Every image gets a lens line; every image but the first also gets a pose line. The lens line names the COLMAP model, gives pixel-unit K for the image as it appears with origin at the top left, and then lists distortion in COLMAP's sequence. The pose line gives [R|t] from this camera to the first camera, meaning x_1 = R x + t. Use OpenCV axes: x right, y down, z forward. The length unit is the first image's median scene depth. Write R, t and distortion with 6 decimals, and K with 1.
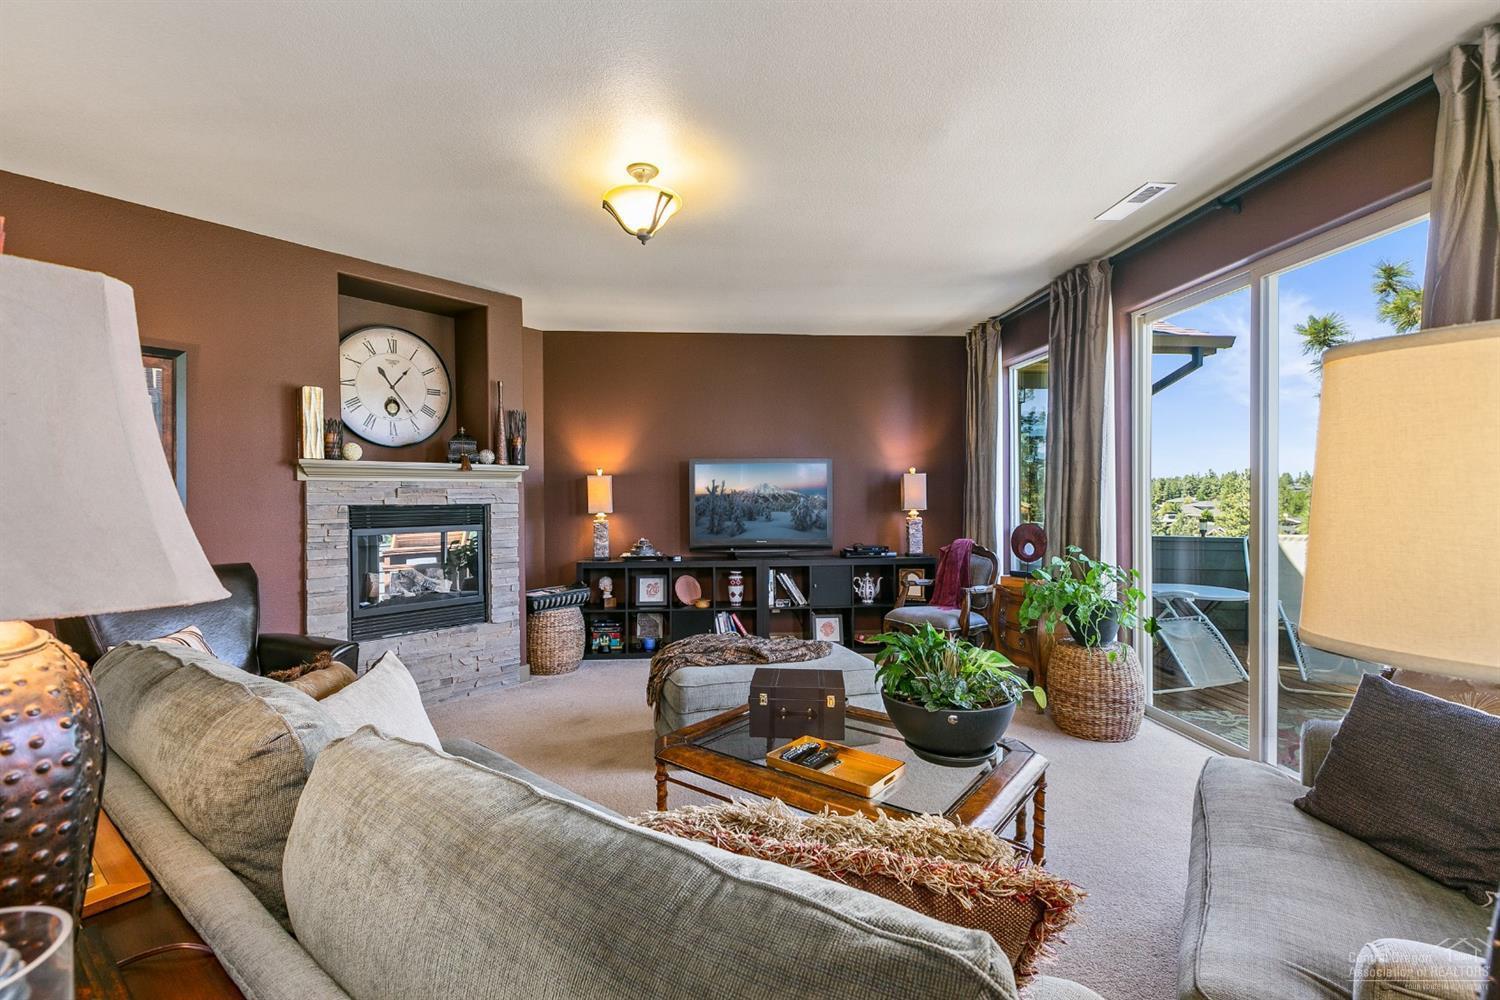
lens RADIAL K [[663.5, 0, 755.7], [0, 663.5, 490.2], [0, 0, 1]] dist [-0.020228, -0.000145]
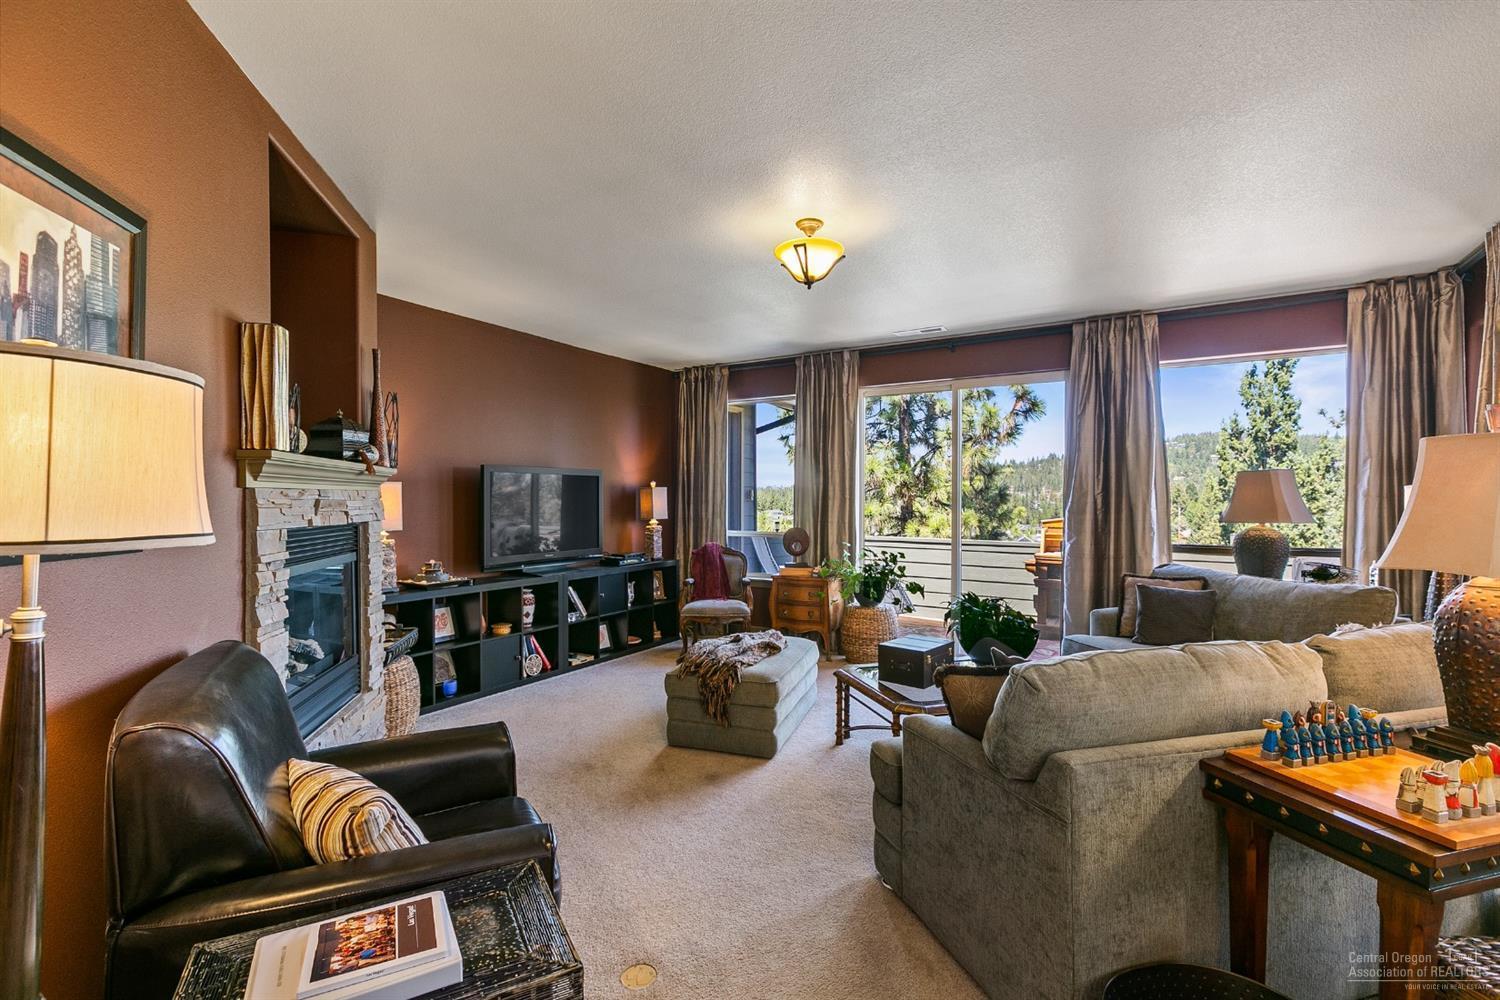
lens RADIAL K [[658.0, 0, 750.0], [0, 658.0, 500.0], [0, 0, 1]] dist [-0.000888, -0.000006]
pose [[0.613180, 0.001473, 0.789942, -0.576625], [0.000241, 0.999998, -0.002052, -0.001075], [-0.789943, 0.001449, 0.613179, 0.195000]]
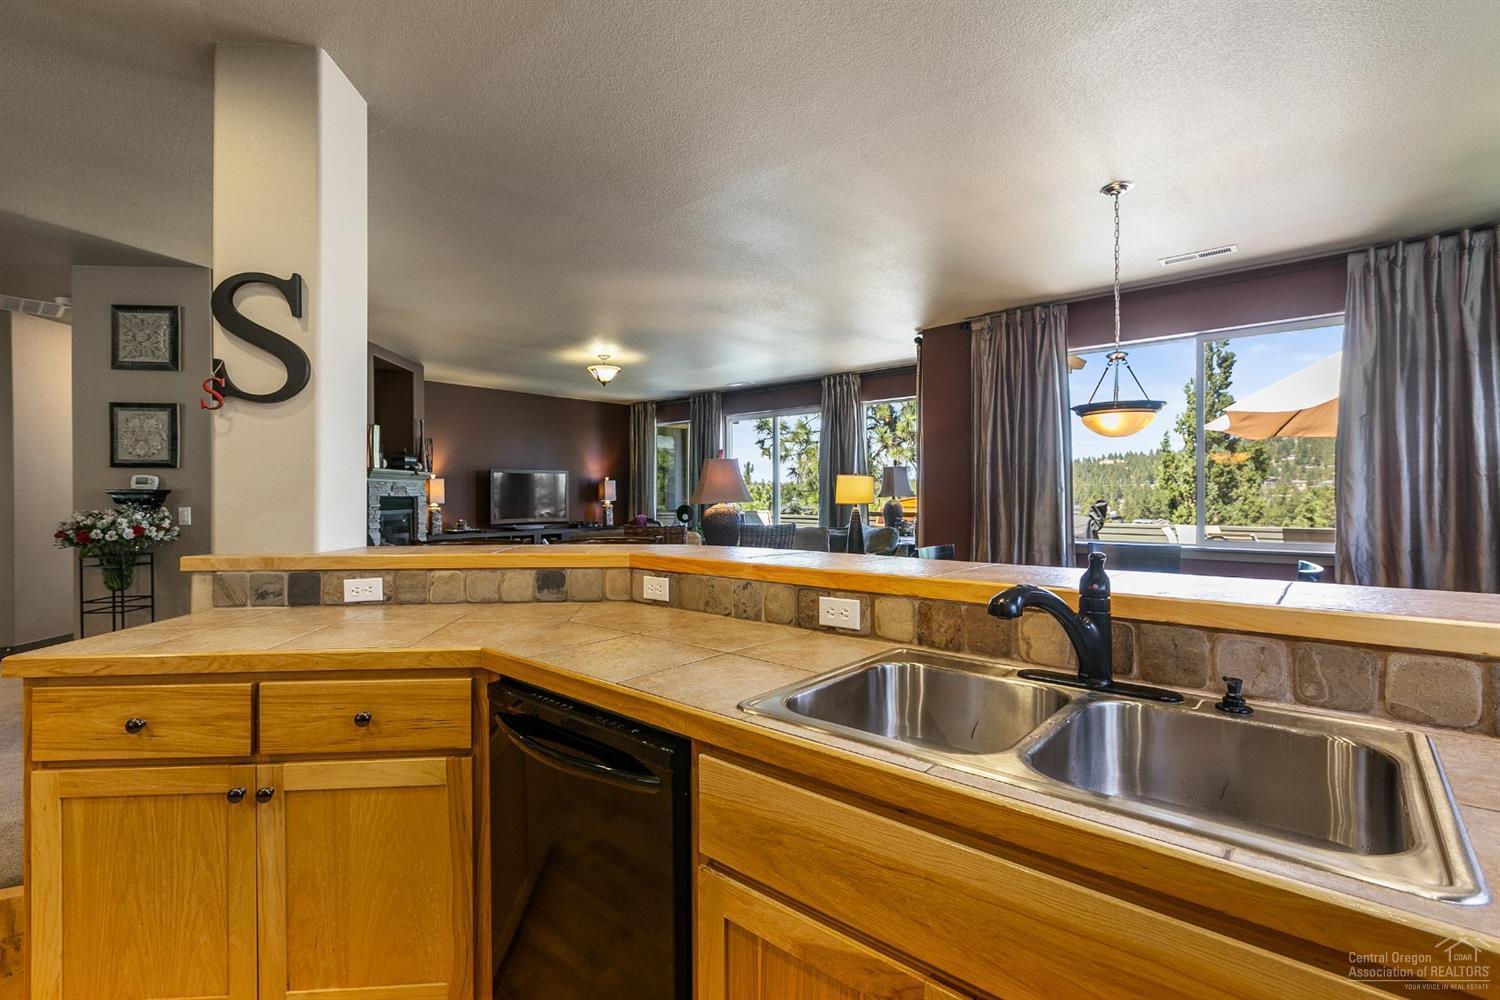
lens RADIAL K [[663.5, 0, 755.7], [0, 663.5, 490.2], [0, 0, 1]] dist [-0.020228, -0.000145]
pose [[0.723029, 0.000911, 0.690817, -0.747633], [0.008301, 0.999915, -0.010007, 0.023371], [-0.690768, 0.012970, 0.722960, -0.600585]]
